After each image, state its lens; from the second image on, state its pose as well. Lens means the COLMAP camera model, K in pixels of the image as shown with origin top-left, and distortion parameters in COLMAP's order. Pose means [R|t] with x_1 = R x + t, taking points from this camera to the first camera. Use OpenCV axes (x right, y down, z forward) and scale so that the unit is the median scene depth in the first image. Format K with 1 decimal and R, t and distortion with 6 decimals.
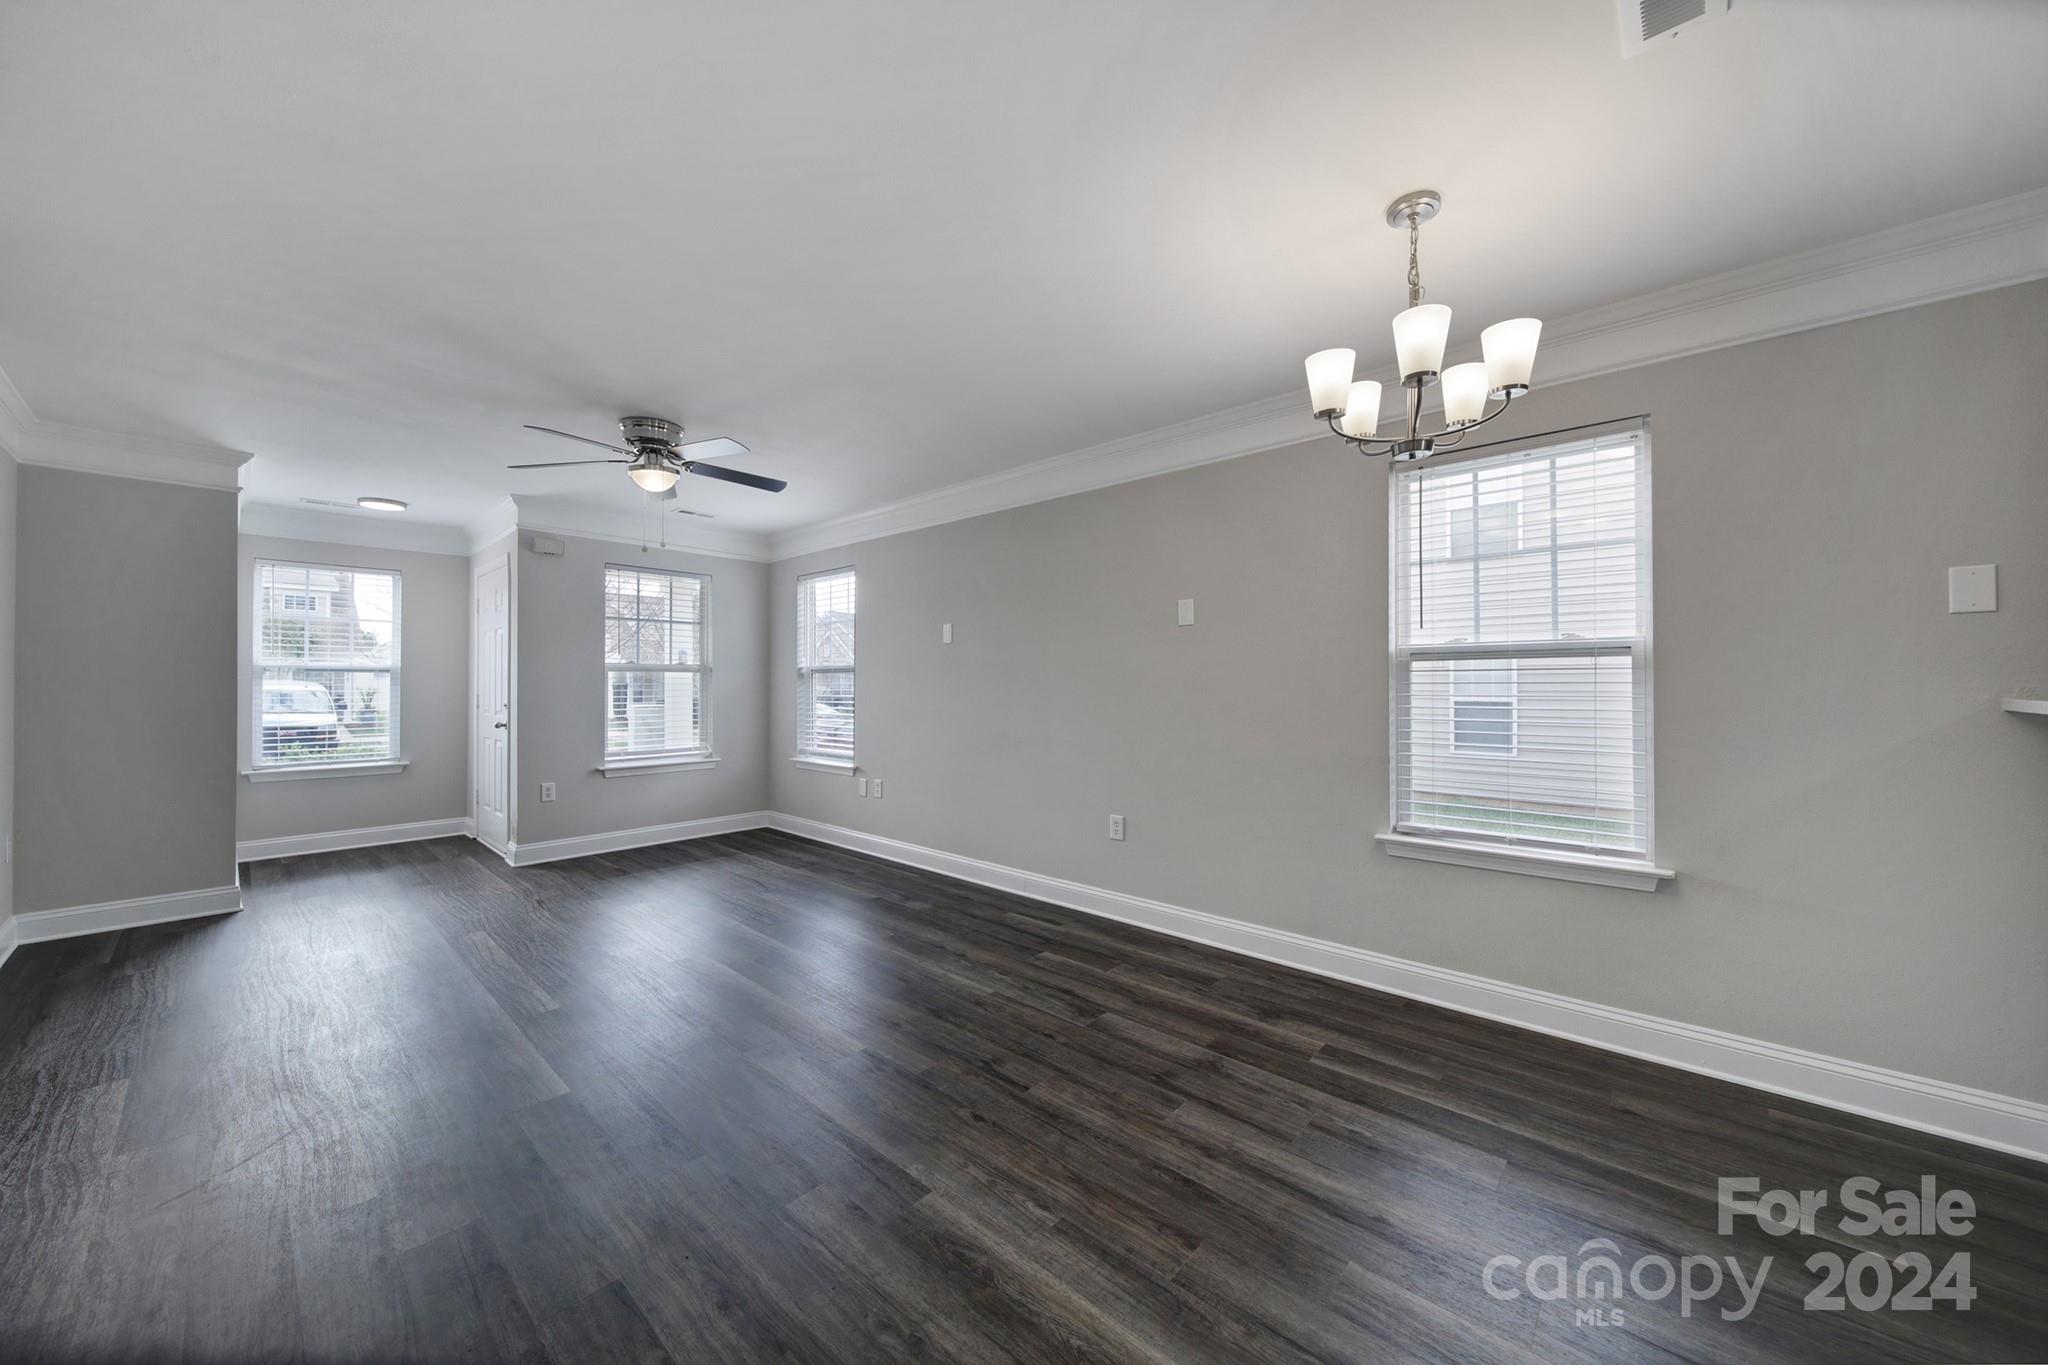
lens RADIAL K [[724.4, 0, 1022.8], [0, 724.4, 678.0], [0, 0, 1]] dist [-0.001822, -0.000400]
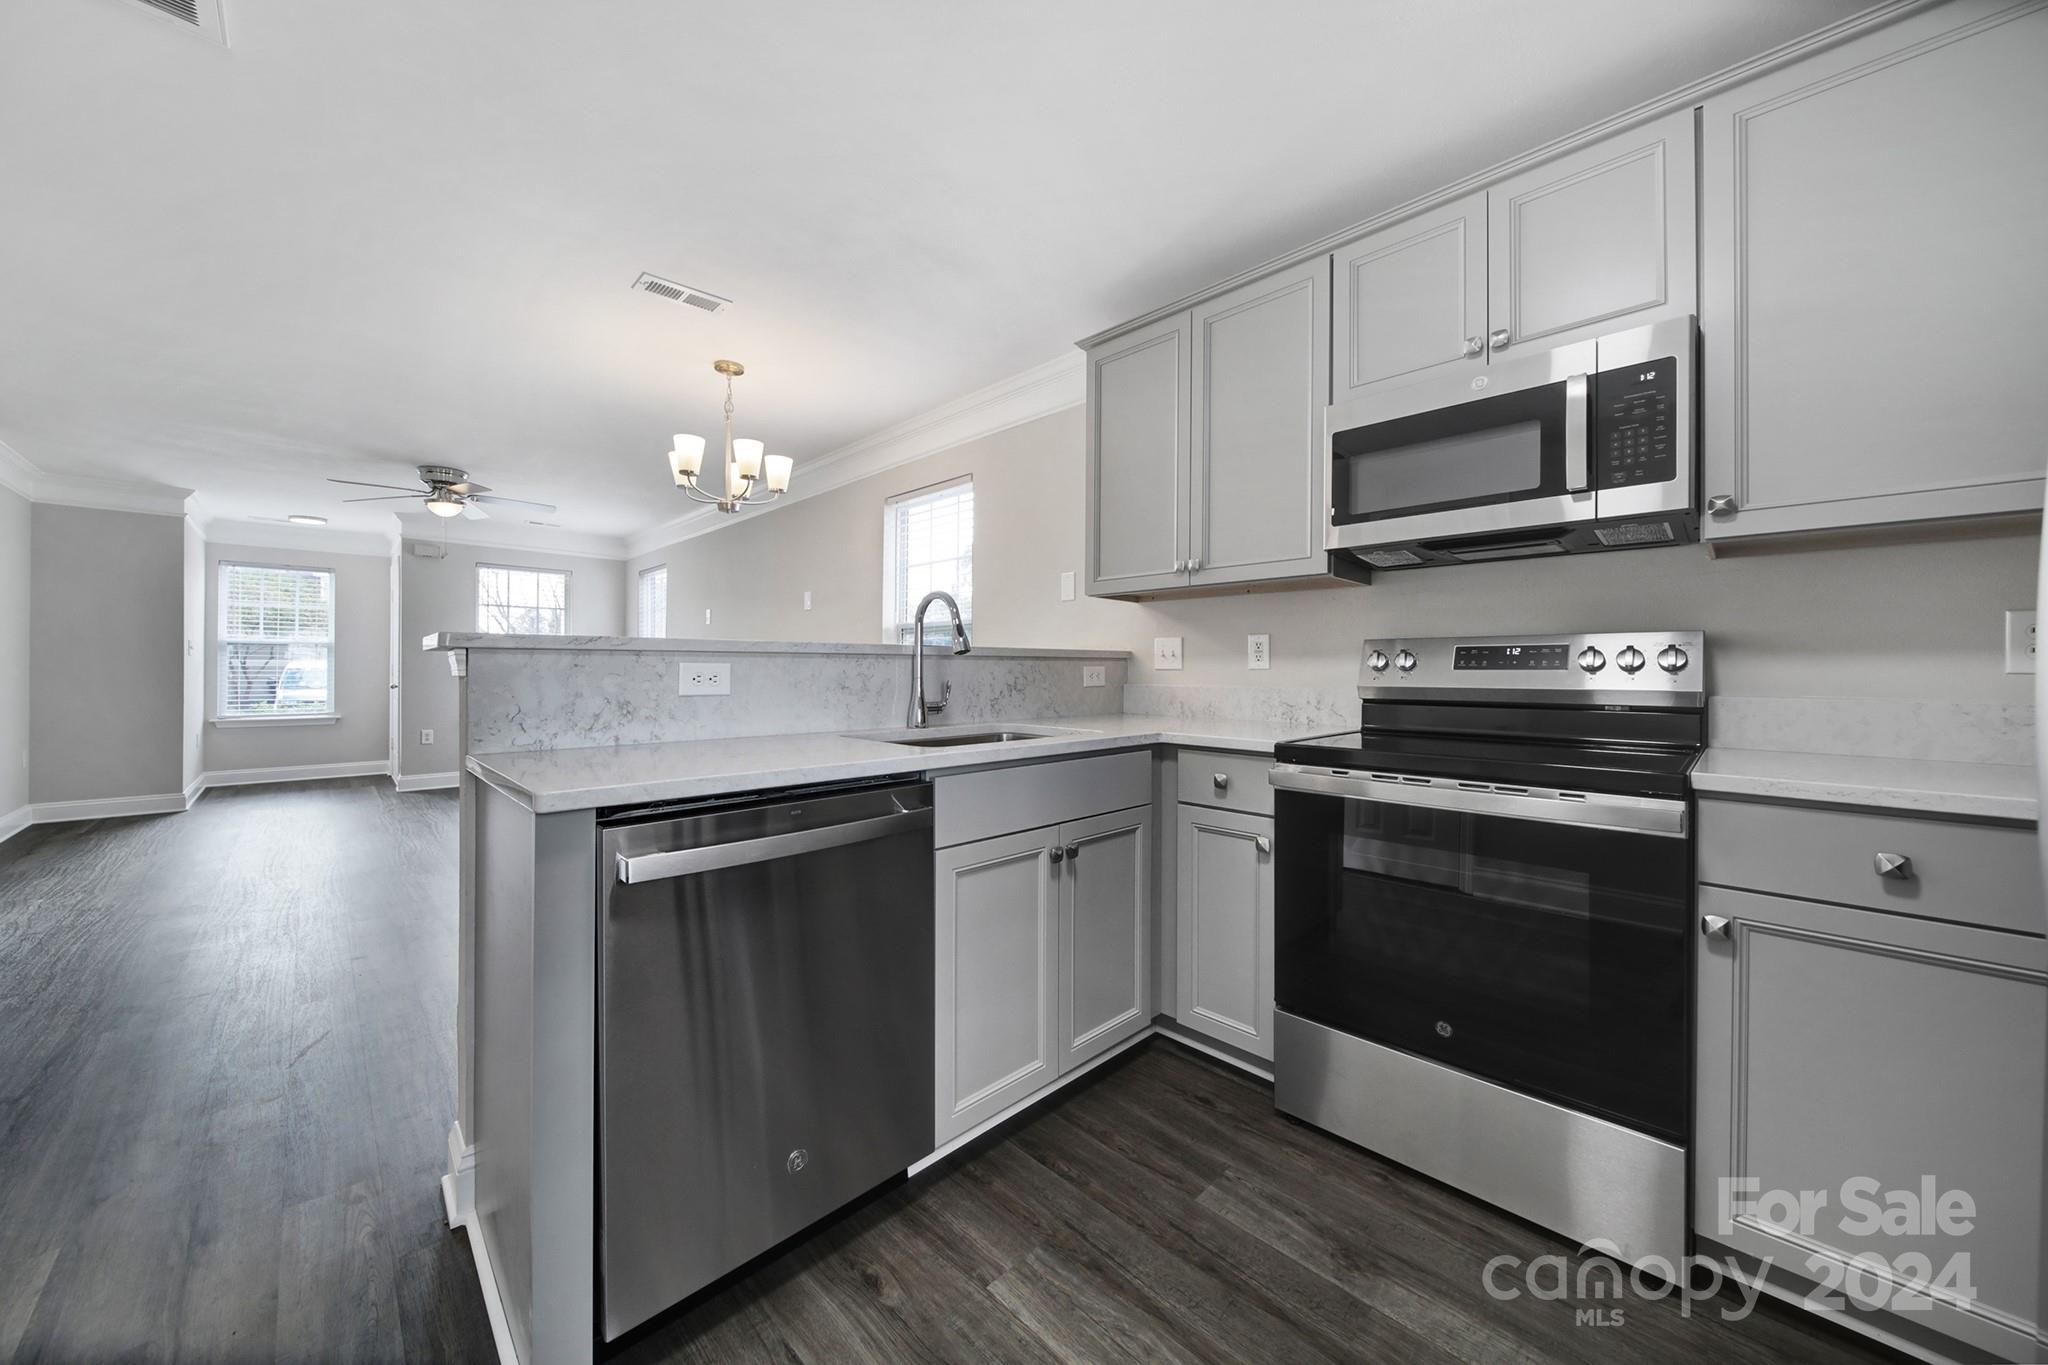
lens RADIAL K [[736.2, 0, 1024.3], [0, 736.2, 665.4], [0, 0, 1]] dist [0.000021, -0.000009]
pose [[0.998261, 0.003460, -0.058849, 0.725096], [-0.003411, 0.999994, 0.000944, 0.031741], [0.058852, -0.000741, 0.998266, -0.389926]]
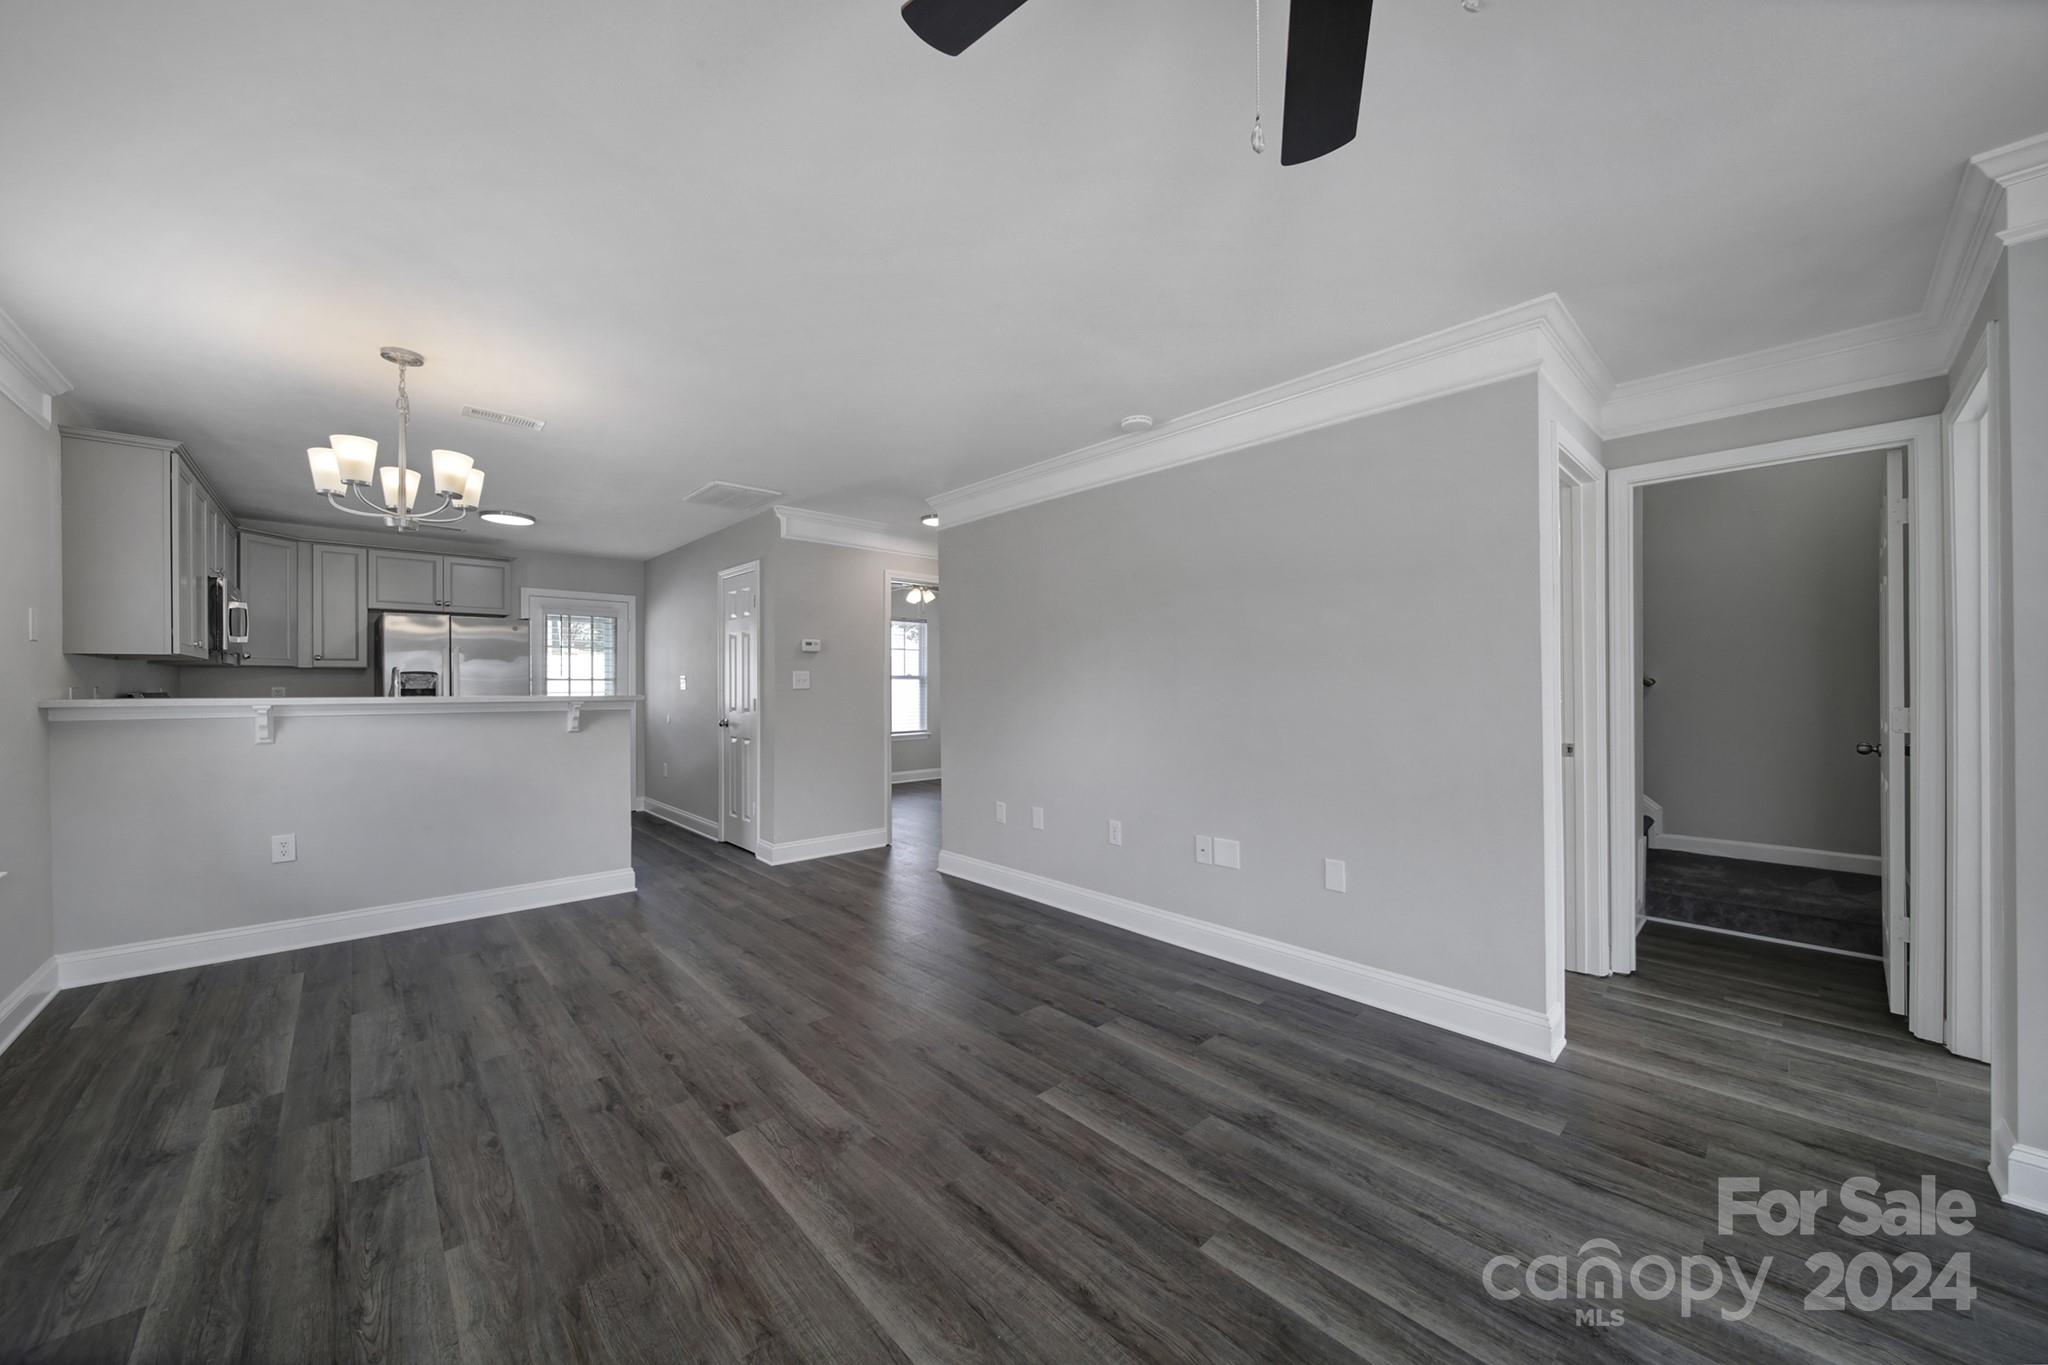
lens RADIAL K [[726.2, 0, 1026.7], [0, 726.2, 685.8], [0, 0, 1]] dist [-0.001033, -0.000045]
pose [[-0.996665, 0.006813, 0.081315, -0.428666], [0.006618, 0.999975, -0.002669, 0.006458], [-0.081332, -0.002122, -0.996685, 1.232533]]
